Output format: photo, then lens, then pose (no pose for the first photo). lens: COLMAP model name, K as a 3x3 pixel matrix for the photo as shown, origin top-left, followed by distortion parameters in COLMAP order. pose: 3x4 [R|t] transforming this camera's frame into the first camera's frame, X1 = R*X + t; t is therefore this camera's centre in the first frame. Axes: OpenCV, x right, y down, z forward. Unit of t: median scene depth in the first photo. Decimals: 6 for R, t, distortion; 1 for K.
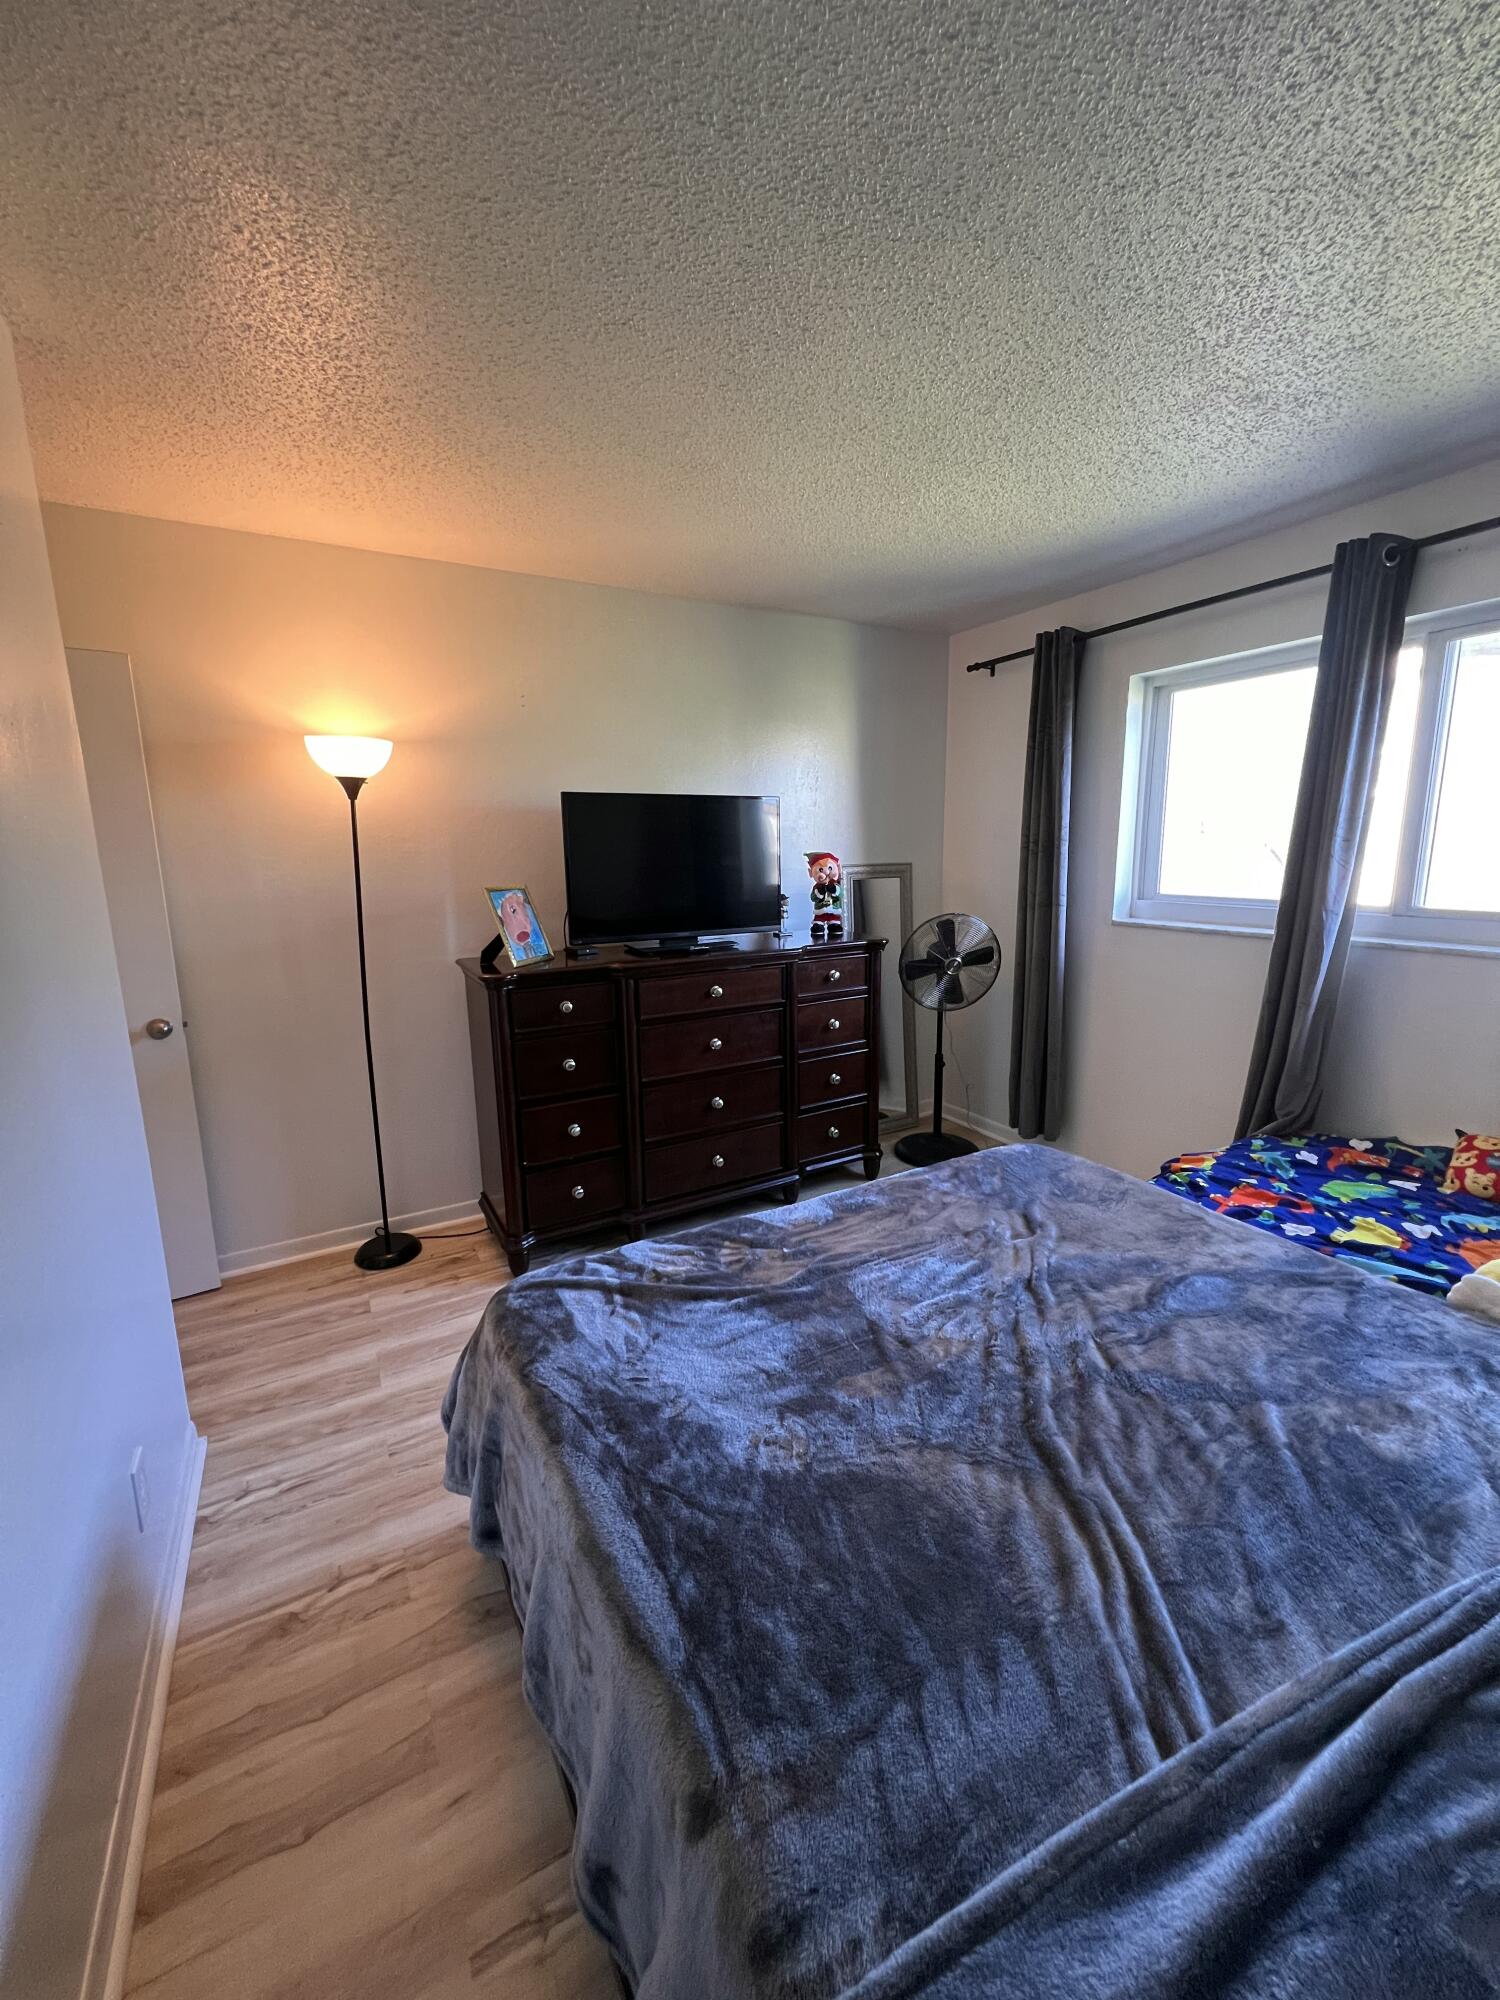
lens RADIAL K [[795.6, 0, 752.6], [0, 795.6, 993.8], [0, 0, 1]] dist [-0.001268, -0.000413]
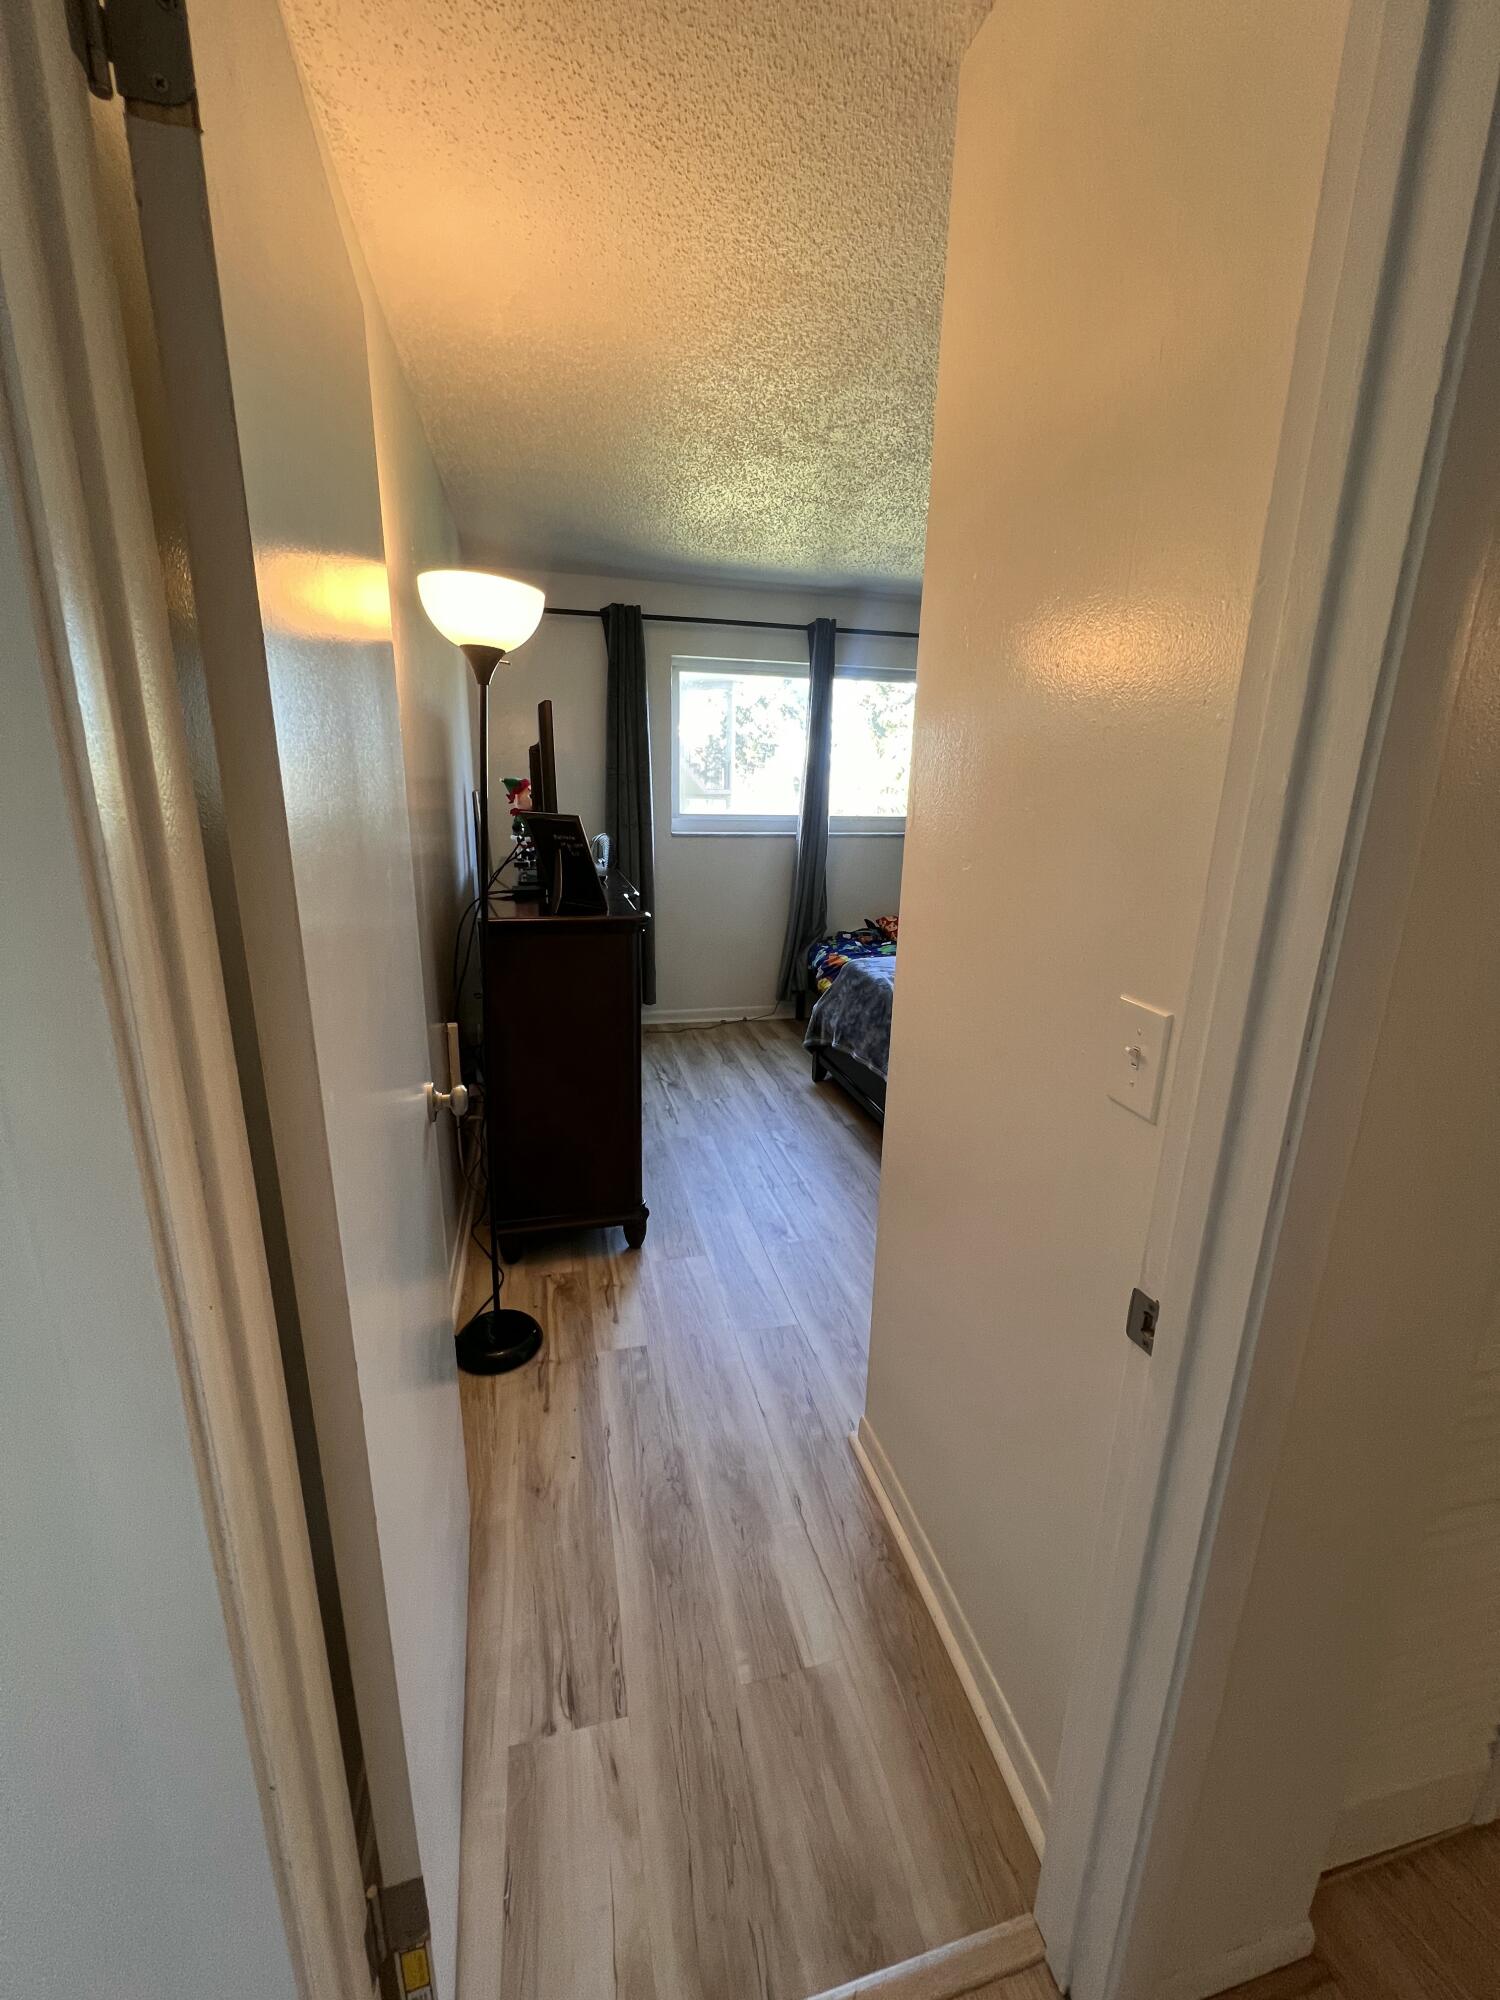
lens RADIAL K [[795.6, 0, 752.6], [0, 795.6, 993.8], [0, 0, 1]] dist [-0.001268, -0.000413]
pose [[0.262557, -0.236244, 0.935549, -1.190475], [0.153883, 0.967408, 0.201102, -0.105635], [-0.952567, 0.091164, 0.290354, 0.653896]]
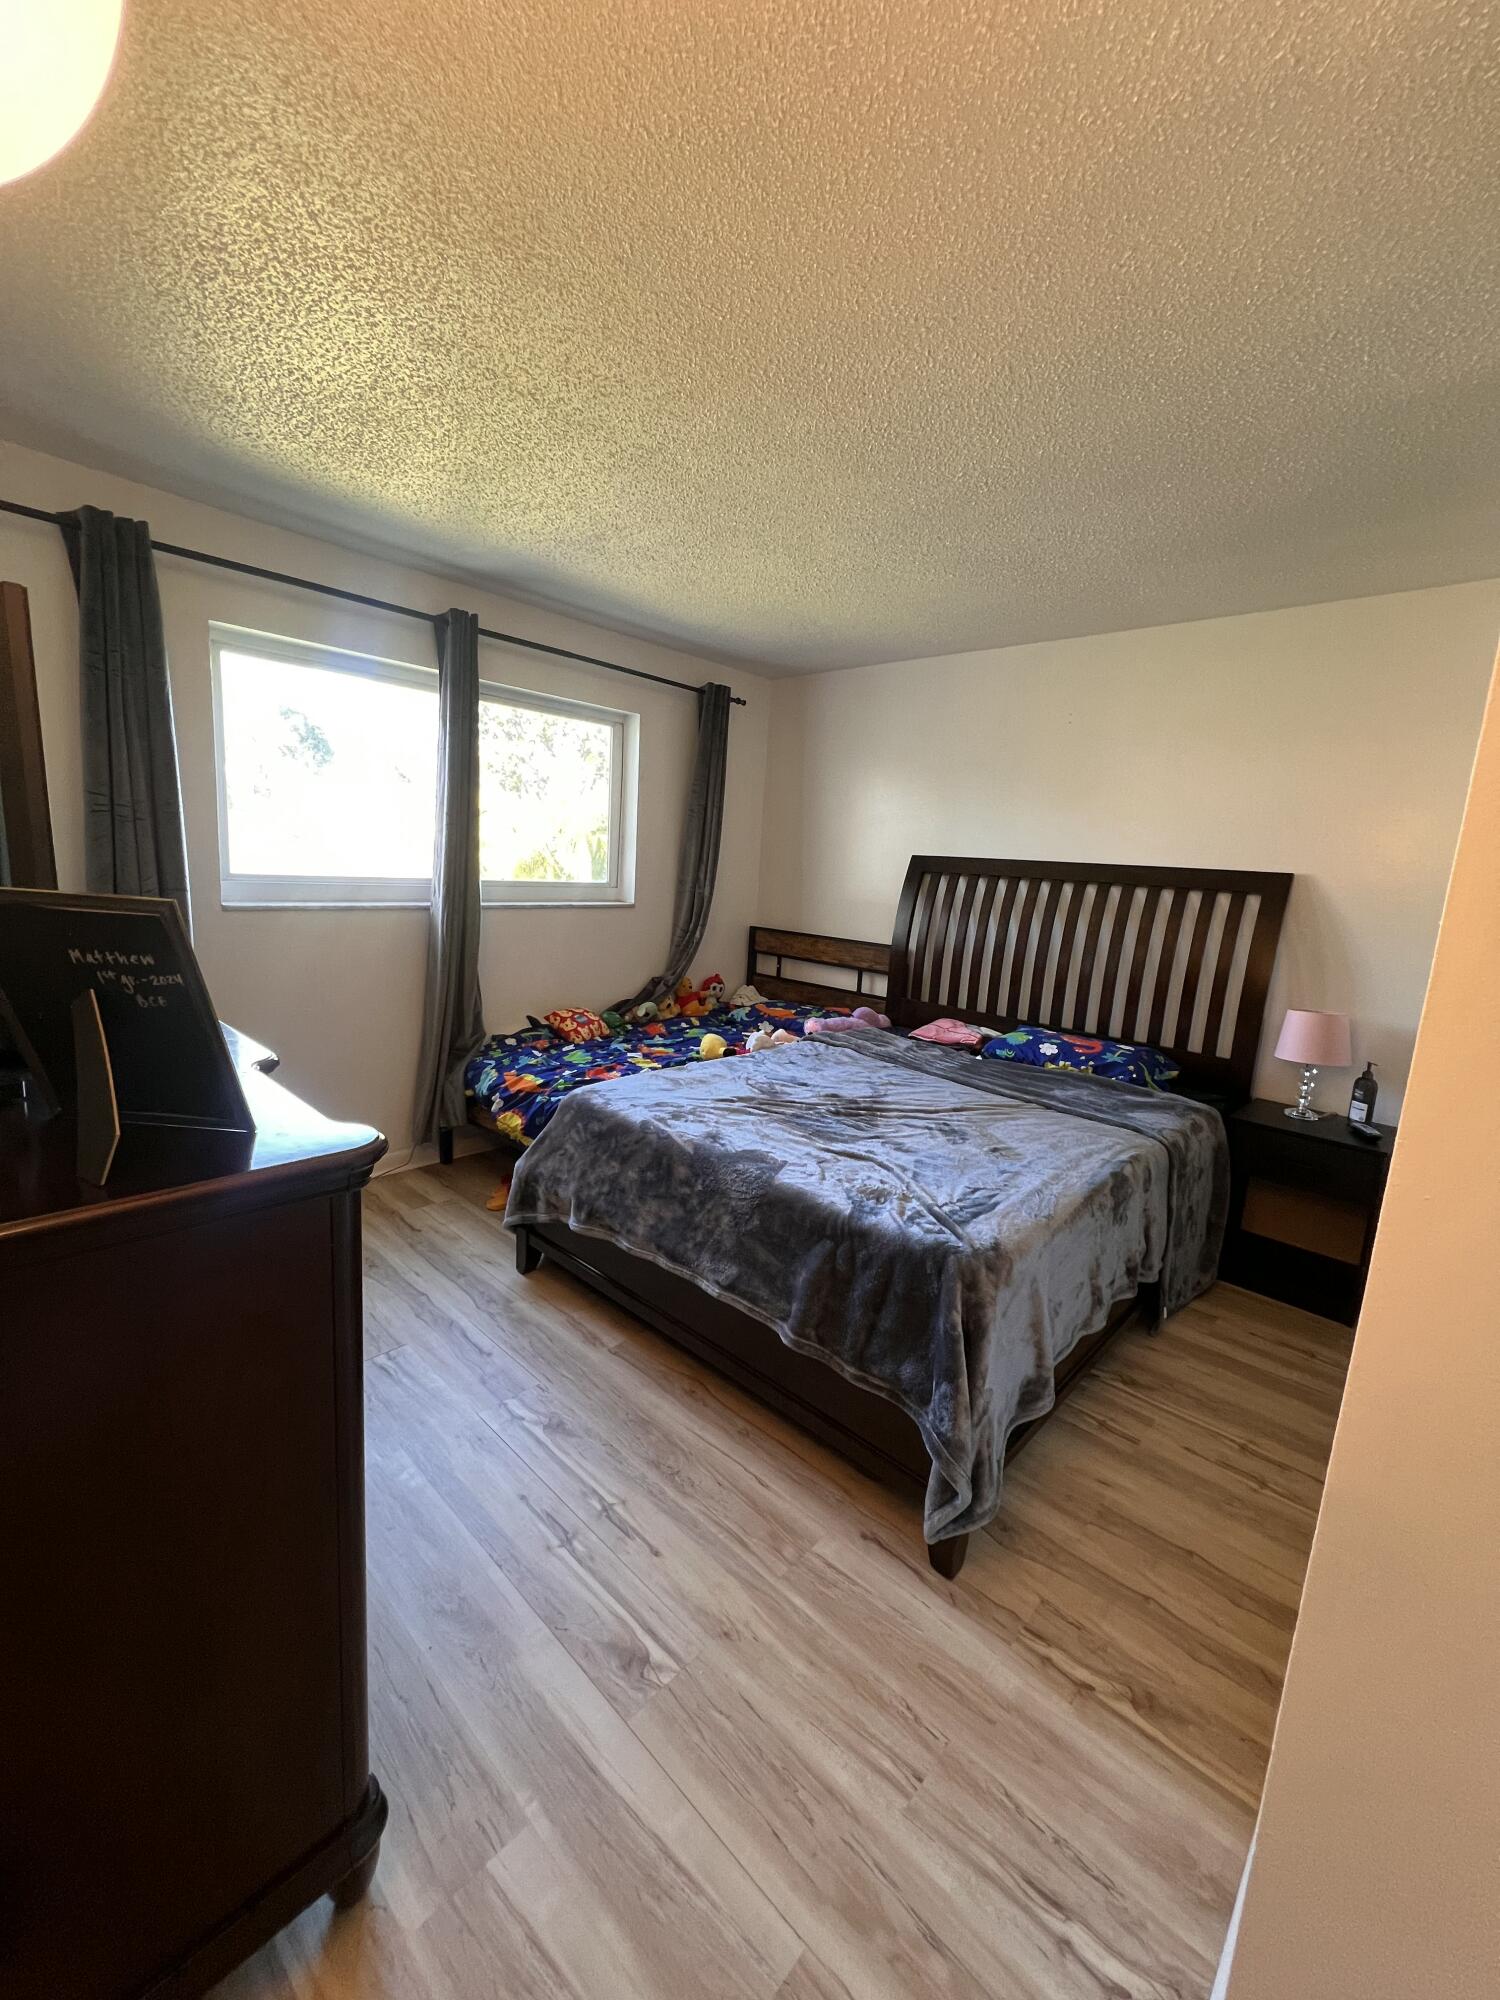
lens RADIAL K [[795.6, 0, 752.6], [0, 795.6, 993.8], [0, 0, 1]] dist [-0.001268, -0.000413]
pose [[-0.300845, -0.167475, 0.938853, -0.730075], [0.119564, 0.970069, 0.211356, -0.151777], [-0.946148, 0.175839, -0.271817, 0.954720]]
